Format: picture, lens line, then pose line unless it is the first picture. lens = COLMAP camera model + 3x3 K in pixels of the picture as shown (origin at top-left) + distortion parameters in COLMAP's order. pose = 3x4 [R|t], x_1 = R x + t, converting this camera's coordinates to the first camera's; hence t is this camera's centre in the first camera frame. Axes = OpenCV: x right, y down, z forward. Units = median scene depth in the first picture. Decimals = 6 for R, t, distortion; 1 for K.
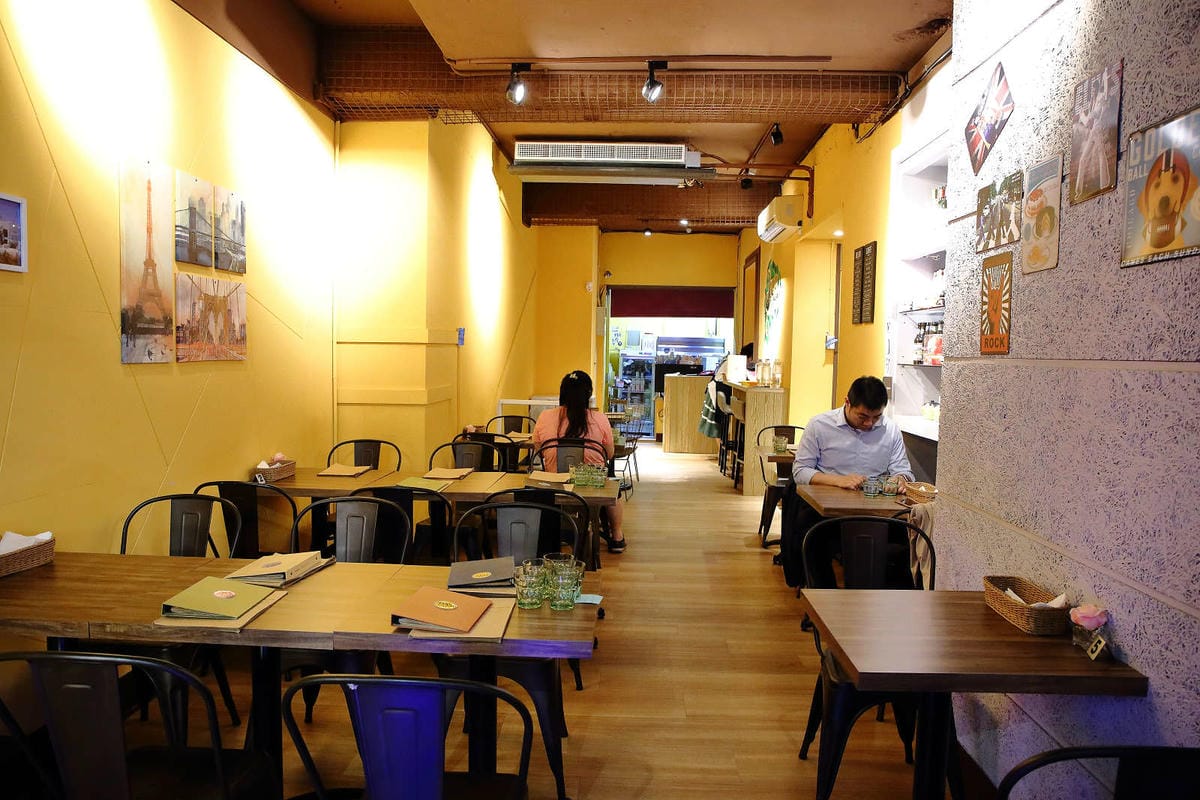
lens RADIAL K [[852.4, 0, 599.5], [0, 852.4, 399.3], [0, 0, 1]] dist [-0.022548, 0.004810]
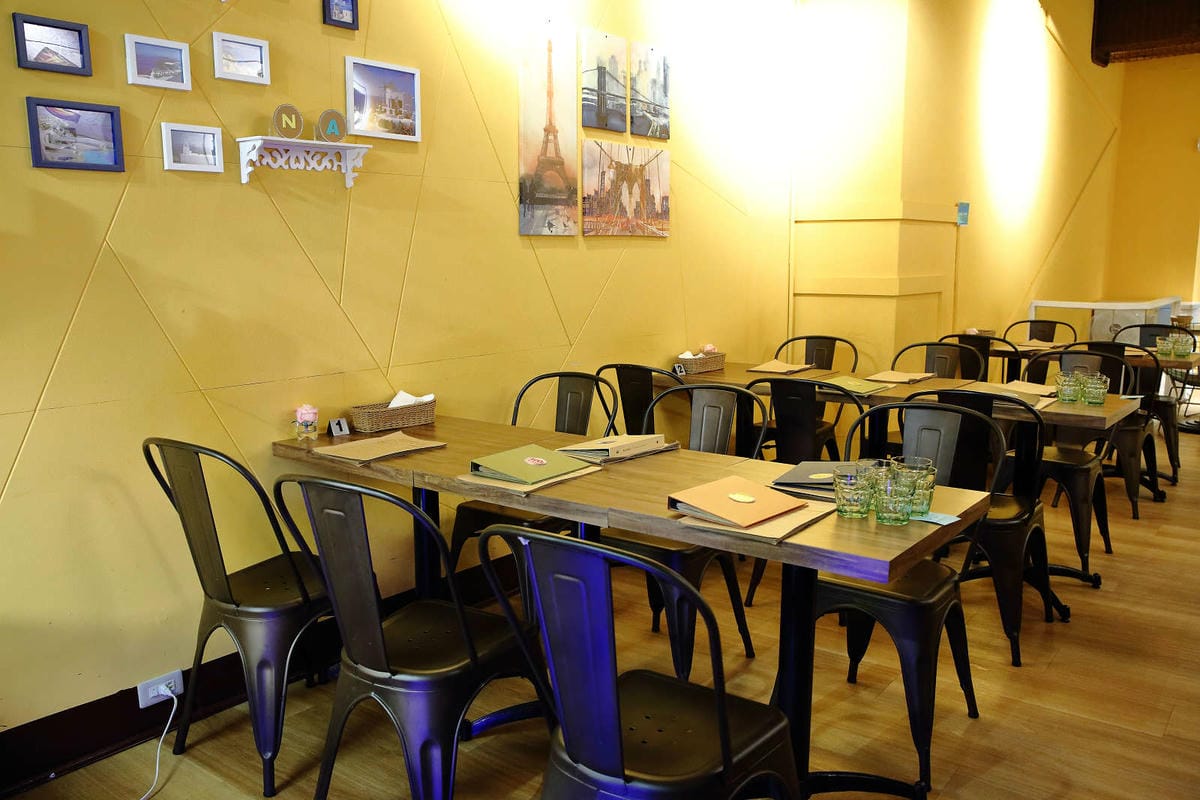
lens RADIAL K [[1016.2, 0, 597.0], [0, 1016.2, 406.8], [0, 0, 1]] dist [-0.053526, 0.058975]
pose [[0.822511, 0.066513, -0.564847, 0.163905], [-0.017375, 0.995613, 0.091936, 0.041489], [0.568484, -0.065804, 0.820058, 0.072409]]
